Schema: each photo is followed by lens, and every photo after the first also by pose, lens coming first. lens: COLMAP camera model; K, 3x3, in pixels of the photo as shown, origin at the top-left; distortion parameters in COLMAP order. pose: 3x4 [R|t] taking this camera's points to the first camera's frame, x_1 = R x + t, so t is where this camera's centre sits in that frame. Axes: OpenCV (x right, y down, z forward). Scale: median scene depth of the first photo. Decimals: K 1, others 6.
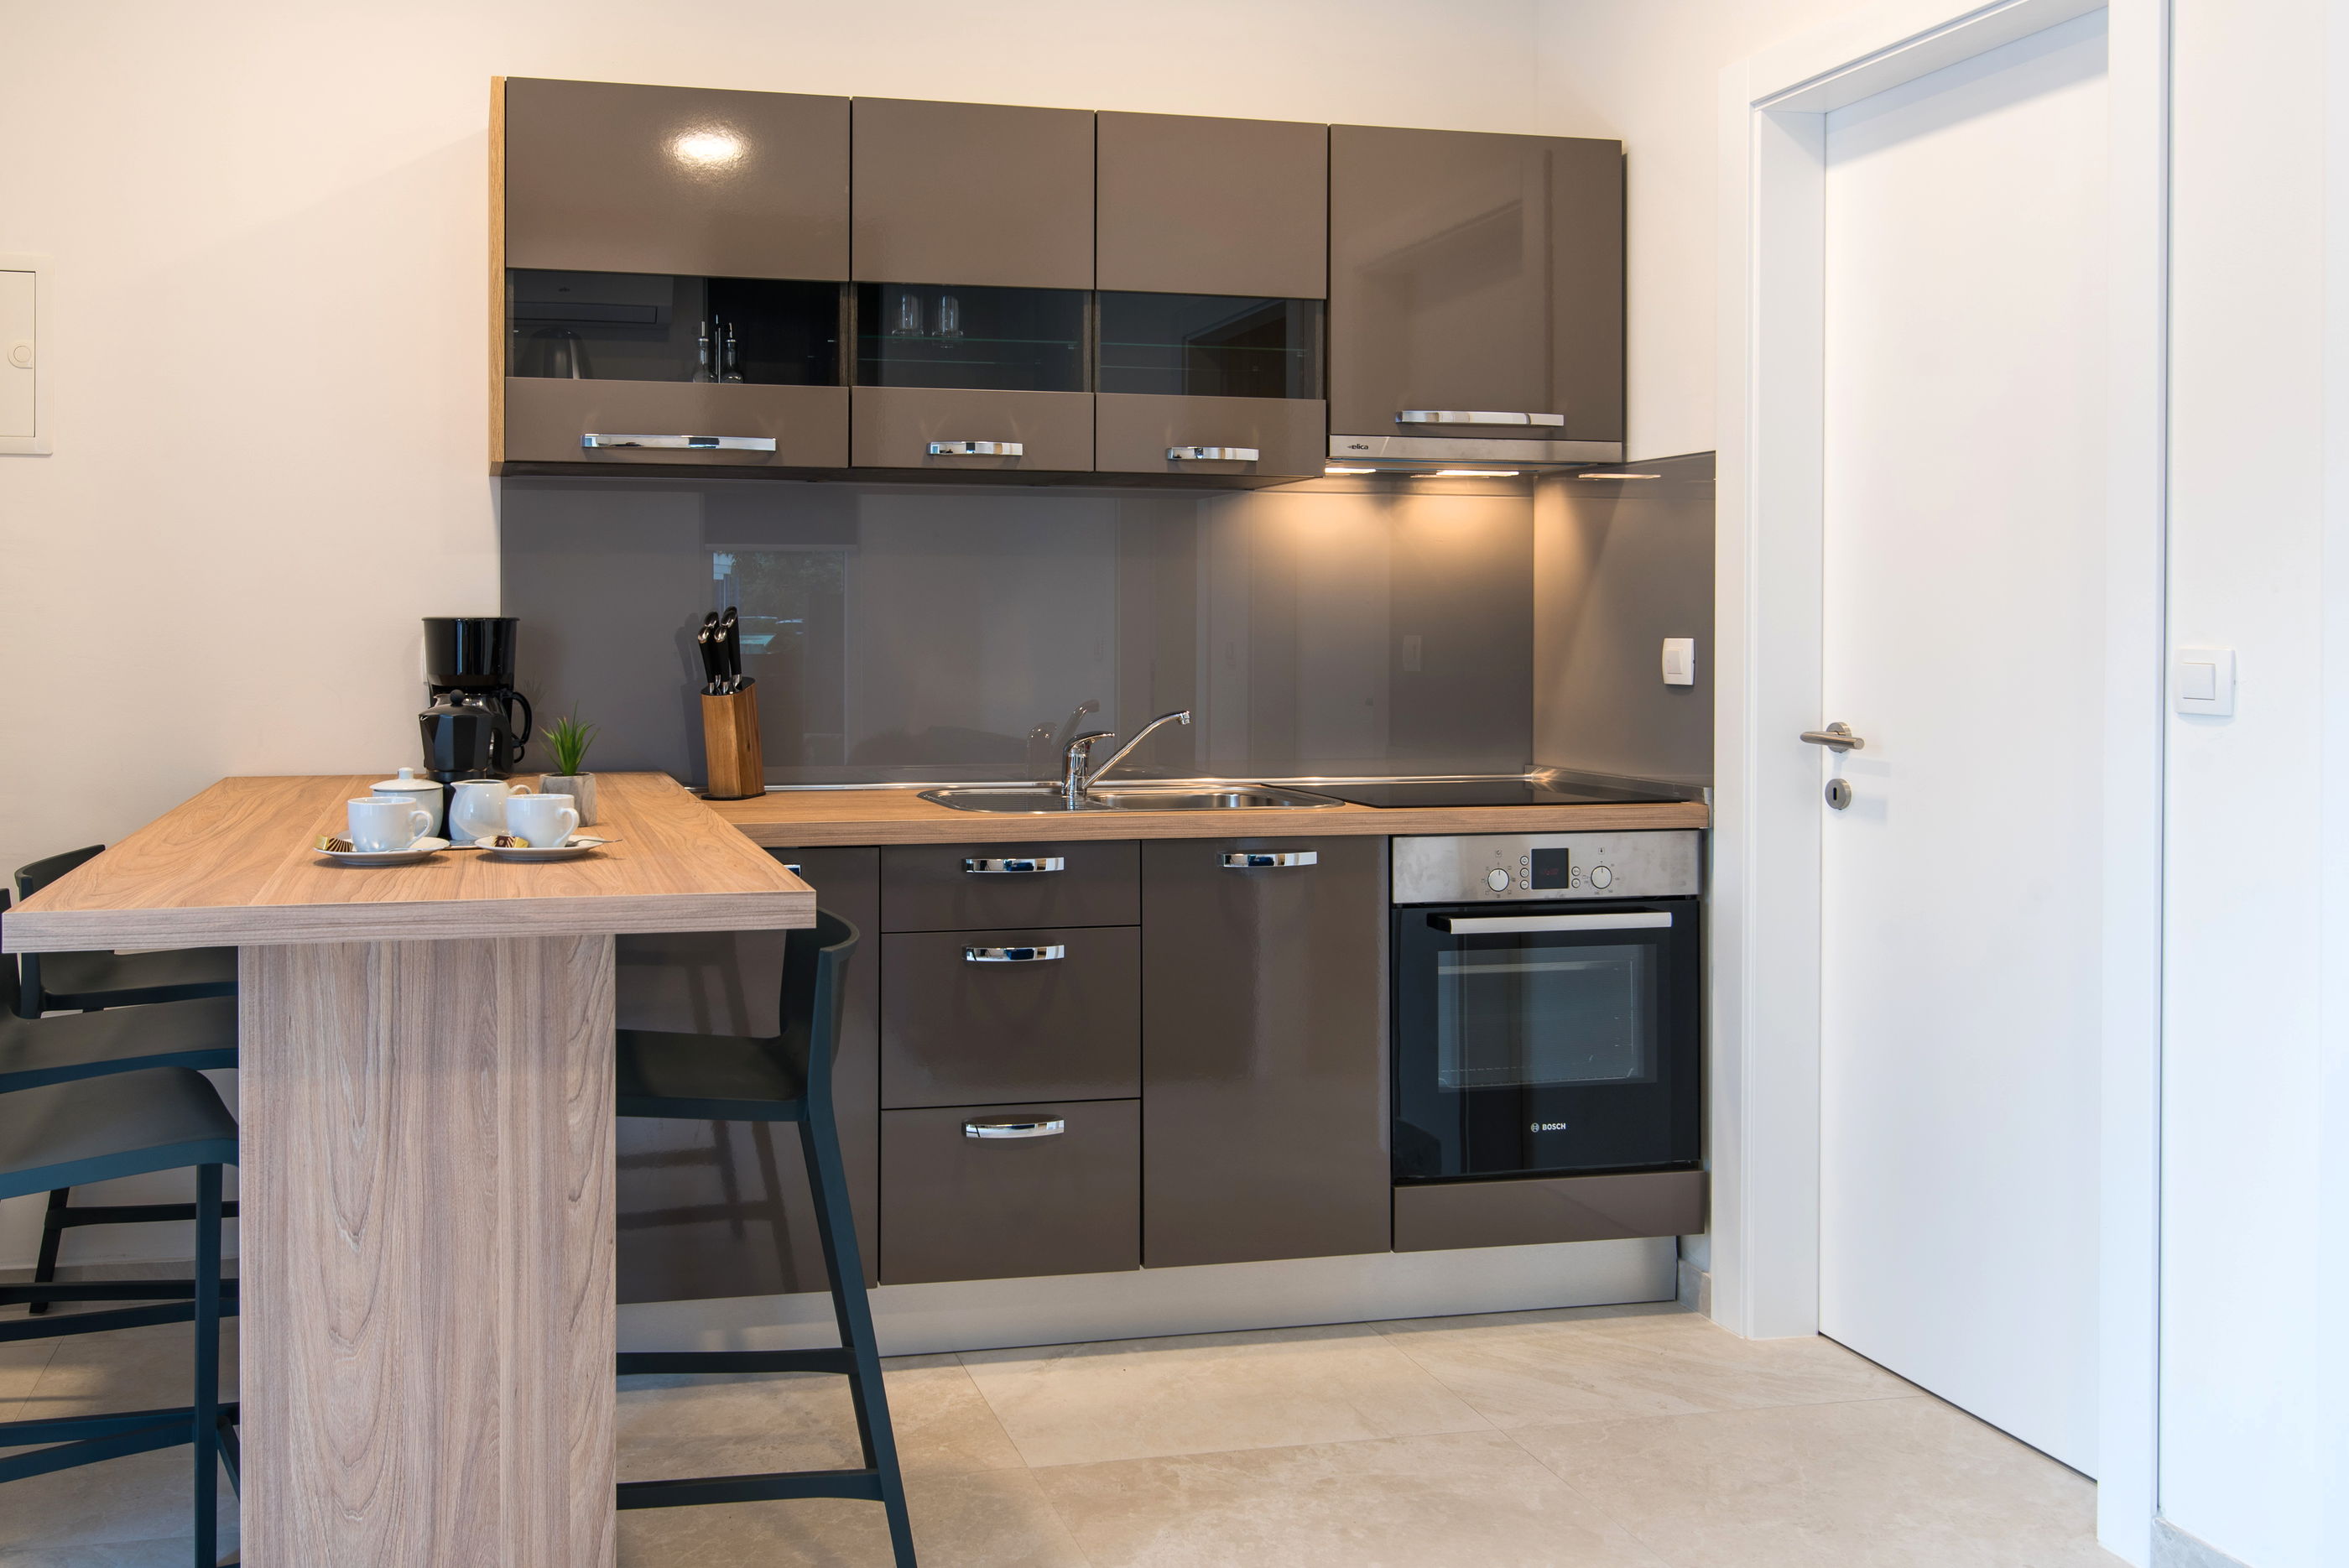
lens RADIAL K [[1815.4, 0, 1175.2], [0, 1815.4, 965.0], [0, 0, 1]] dist [0.002314, 0.001416]
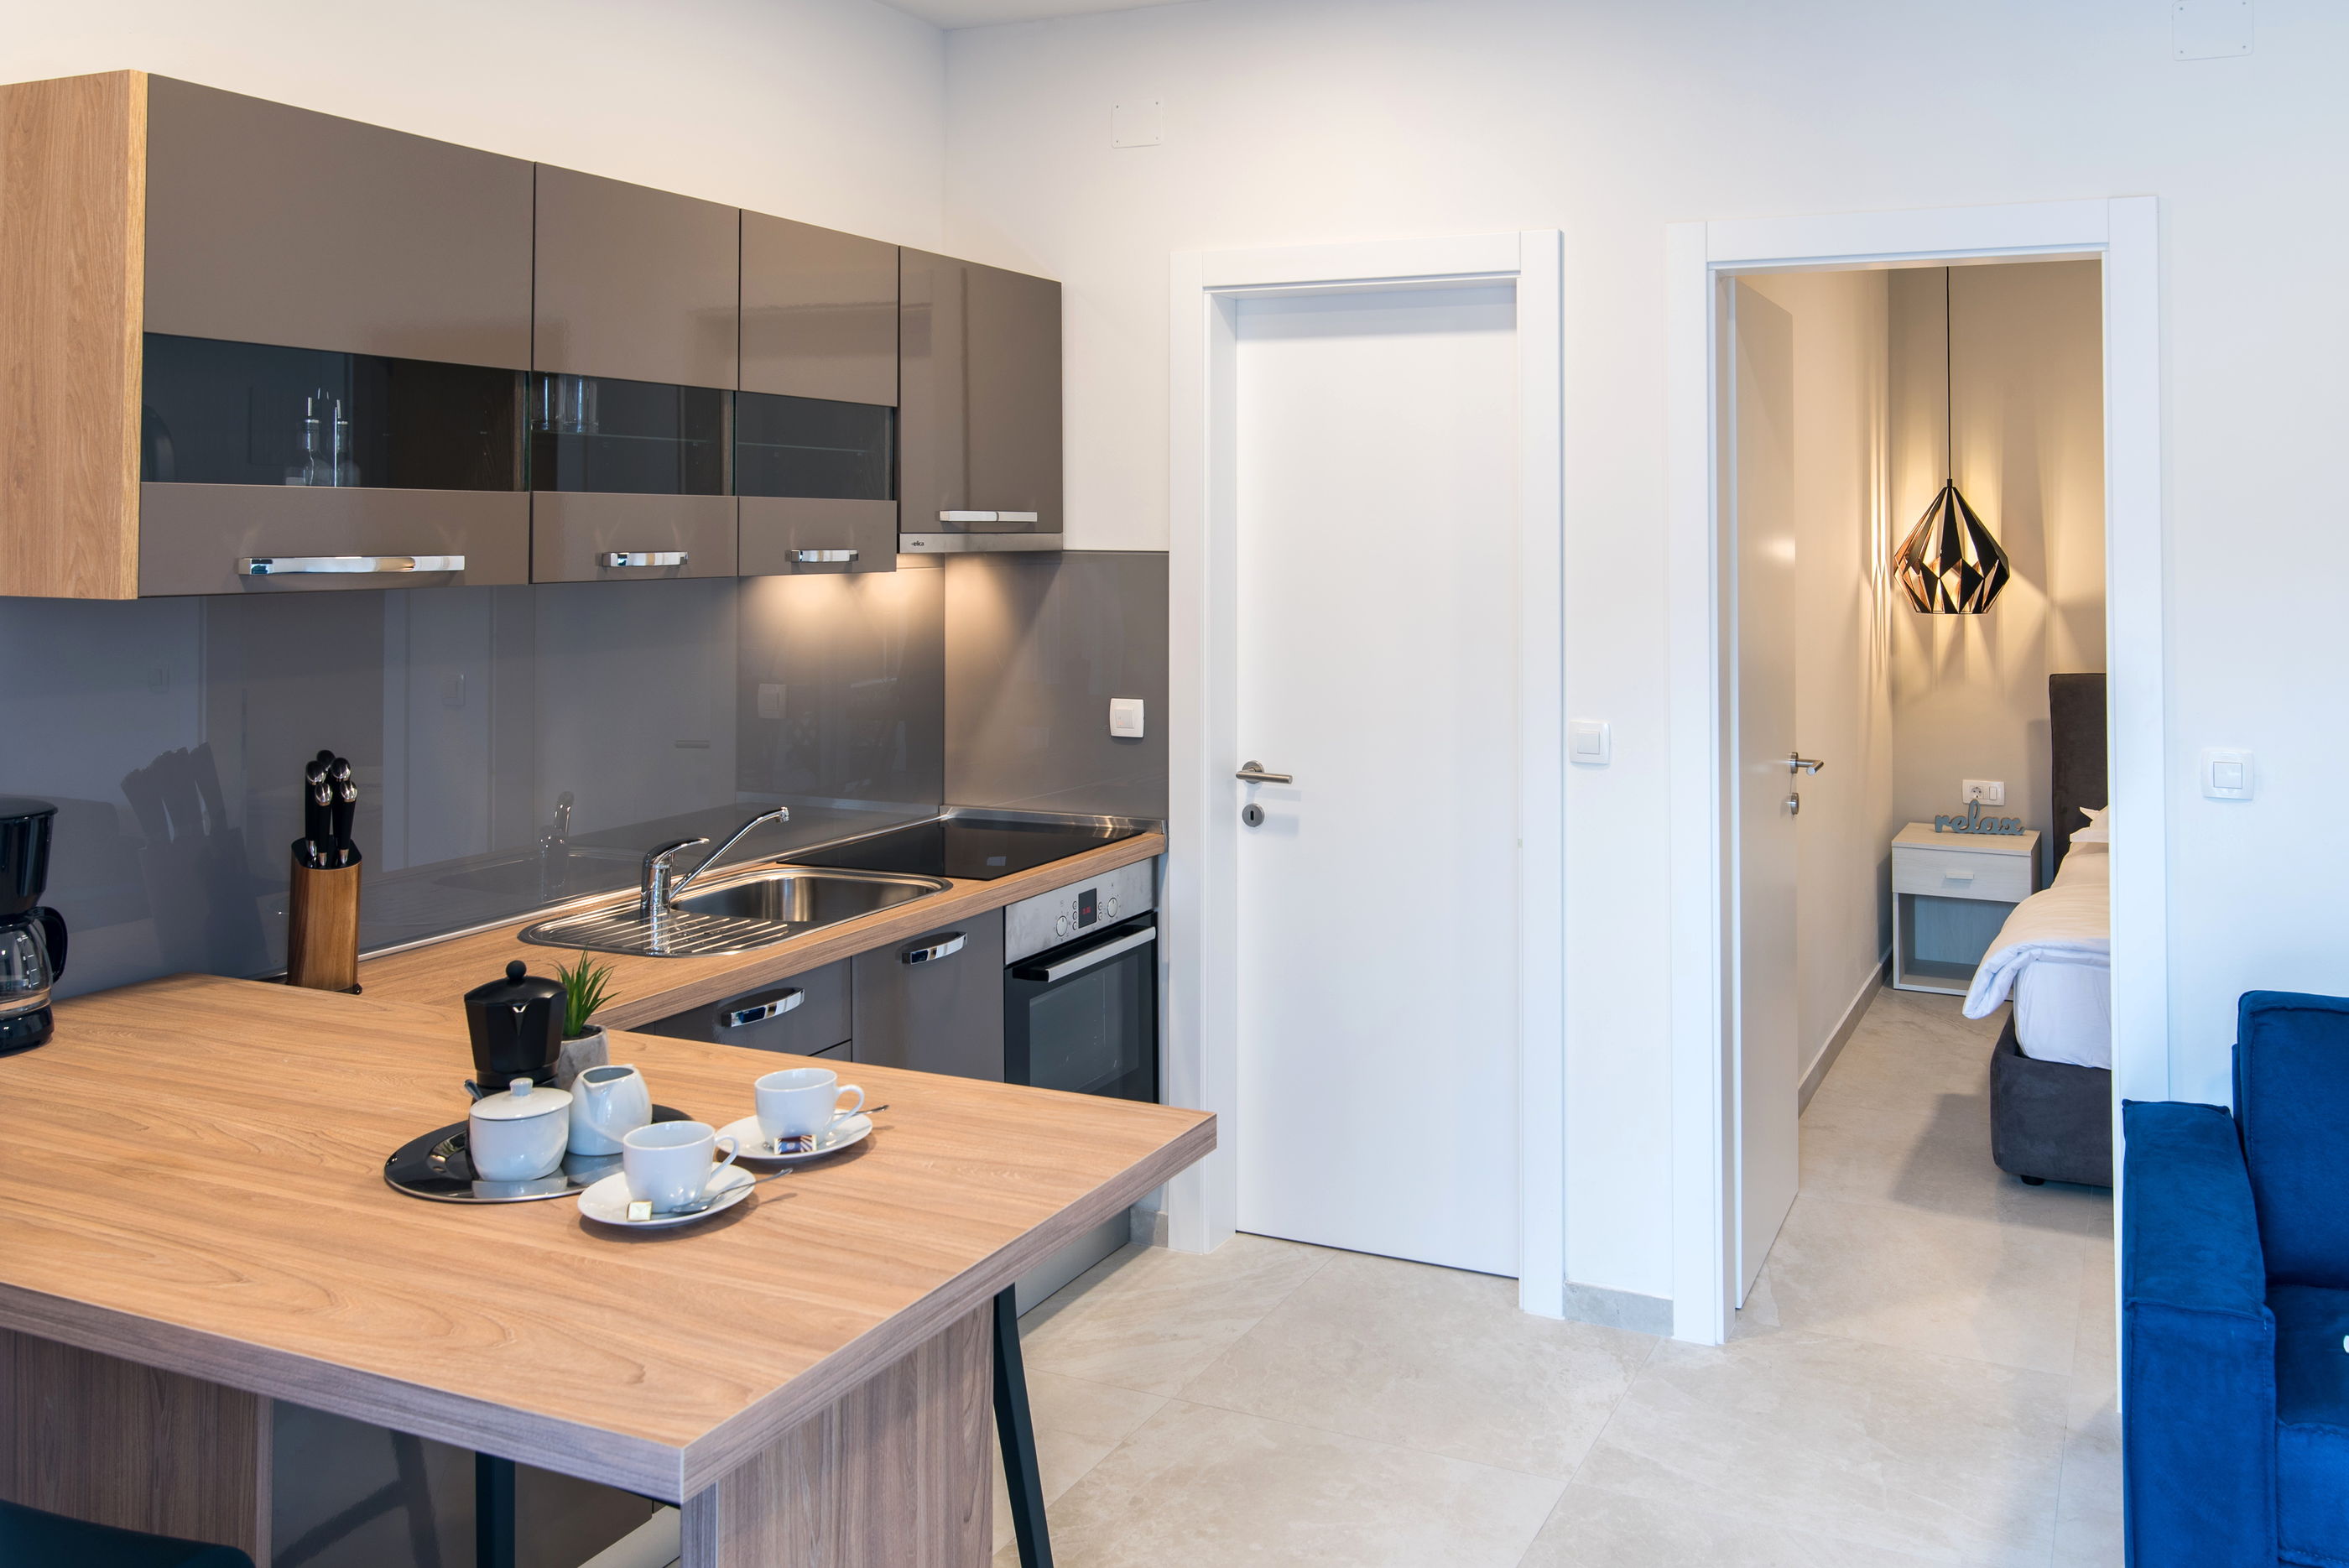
lens RADIAL K [[1778.5, 0, 1174.5], [0, 1778.5, 784.0], [0, 0, 1]] dist [0.002520, 0.001964]
pose [[0.619578, -0.115164, 0.776441, -0.650671], [0.126192, 0.990926, 0.046278, -0.183472], [-0.774724, 0.069308, 0.628489, 0.253829]]
